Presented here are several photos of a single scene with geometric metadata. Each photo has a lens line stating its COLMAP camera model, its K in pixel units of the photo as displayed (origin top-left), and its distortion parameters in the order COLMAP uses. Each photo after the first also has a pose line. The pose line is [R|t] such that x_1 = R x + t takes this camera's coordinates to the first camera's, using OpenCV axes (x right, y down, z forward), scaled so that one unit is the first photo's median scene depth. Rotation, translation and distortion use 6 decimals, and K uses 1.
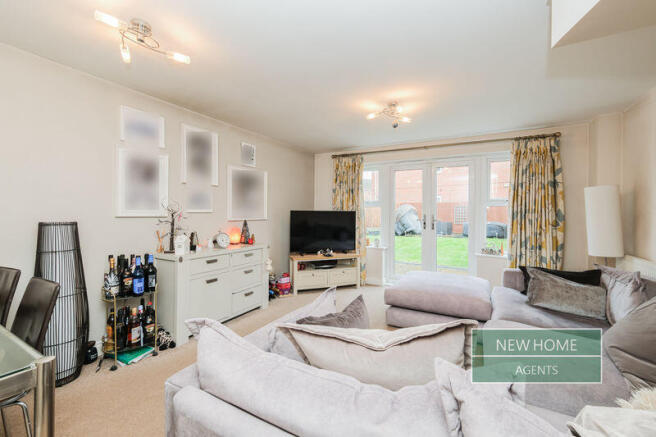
lens RADIAL K [[273.1, 0, 328.8], [0, 273.1, 215.4], [0, 0, 1]] dist [0.001072, -0.000224]
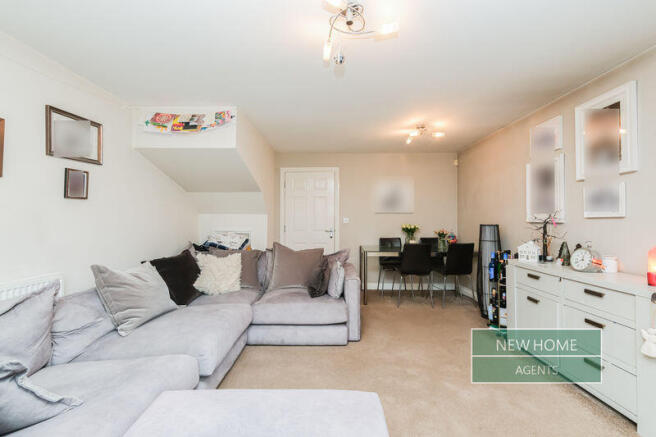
lens RADIAL K [[273.1, 0, 328.8], [0, 273.1, 215.4], [0, 0, 1]] dist [0.001072, -0.000224]
pose [[-0.877349, -0.005899, -0.479817, 0.517279], [0.000015, 0.999924, -0.012320, -0.008116], [0.479853, -0.010816, -0.877282, 1.426153]]
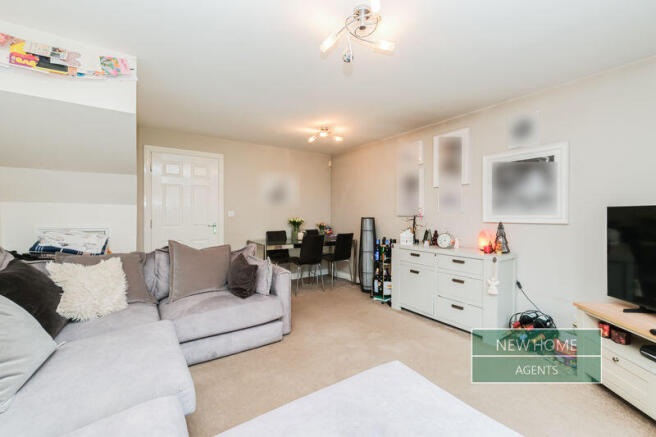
lens RADIAL K [[273.1, 0, 328.8], [0, 273.1, 215.4], [0, 0, 1]] dist [0.001072, -0.000224]
pose [[-0.447800, 0.004257, -0.894124, 0.762720], [-0.008403, 0.999924, 0.008969, -0.005773], [0.894094, 0.011530, -0.447730, 1.182205]]
